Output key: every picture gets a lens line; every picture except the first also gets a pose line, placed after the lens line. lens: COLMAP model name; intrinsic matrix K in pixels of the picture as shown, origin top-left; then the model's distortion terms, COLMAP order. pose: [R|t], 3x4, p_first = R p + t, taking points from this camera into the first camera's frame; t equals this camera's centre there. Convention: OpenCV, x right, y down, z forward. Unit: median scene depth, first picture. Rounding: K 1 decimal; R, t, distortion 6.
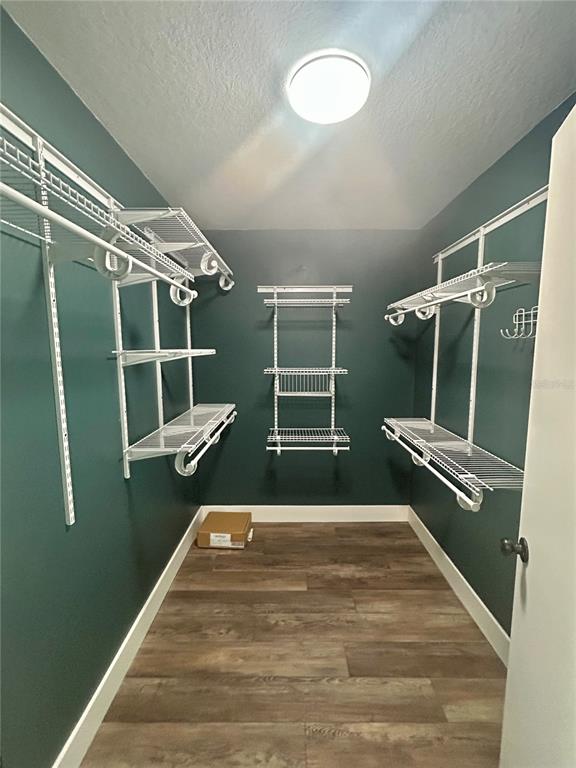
lens RADIAL K [[311.6, 0, 284.5], [0, 311.6, 381.8], [0, 0, 1]] dist [-0.002214, 0.000023]
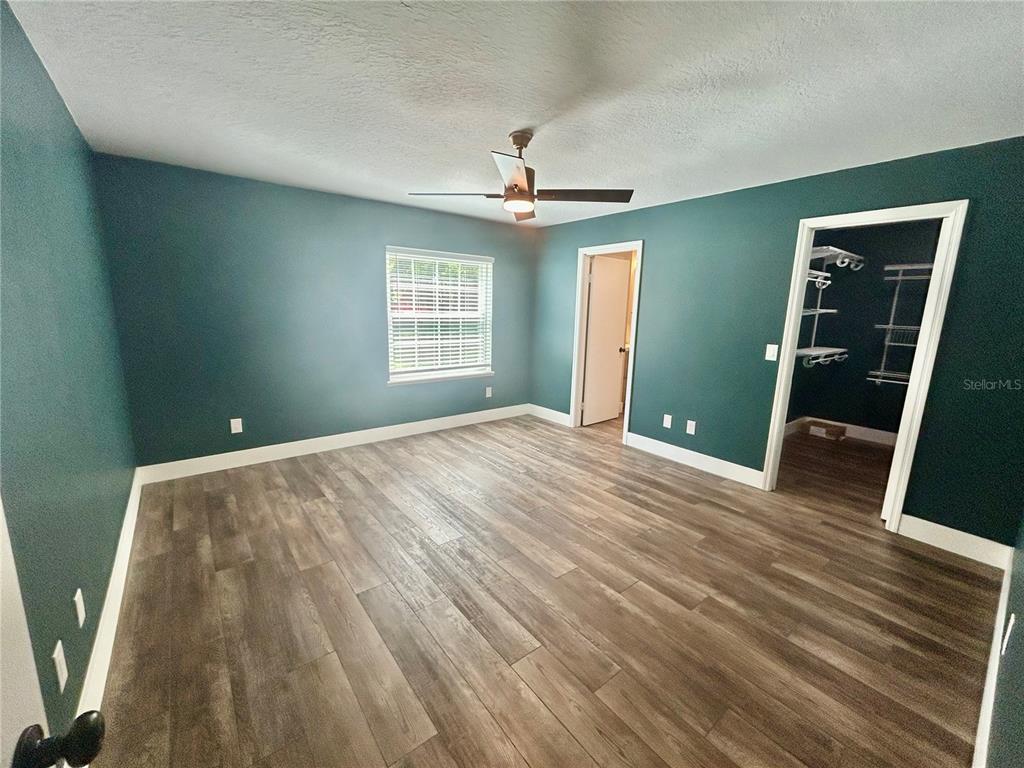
lens RADIAL K [[415.5, 0, 507.9], [0, 415.5, 374.5], [0, 0, 1]] dist [-0.002214, 0.000023]
pose [[0.616716, 0.159177, -0.770924, 0.399925], [-0.112906, 0.987103, 0.113491, 0.161499], [0.779046, 0.017050, 0.626735, -1.544597]]
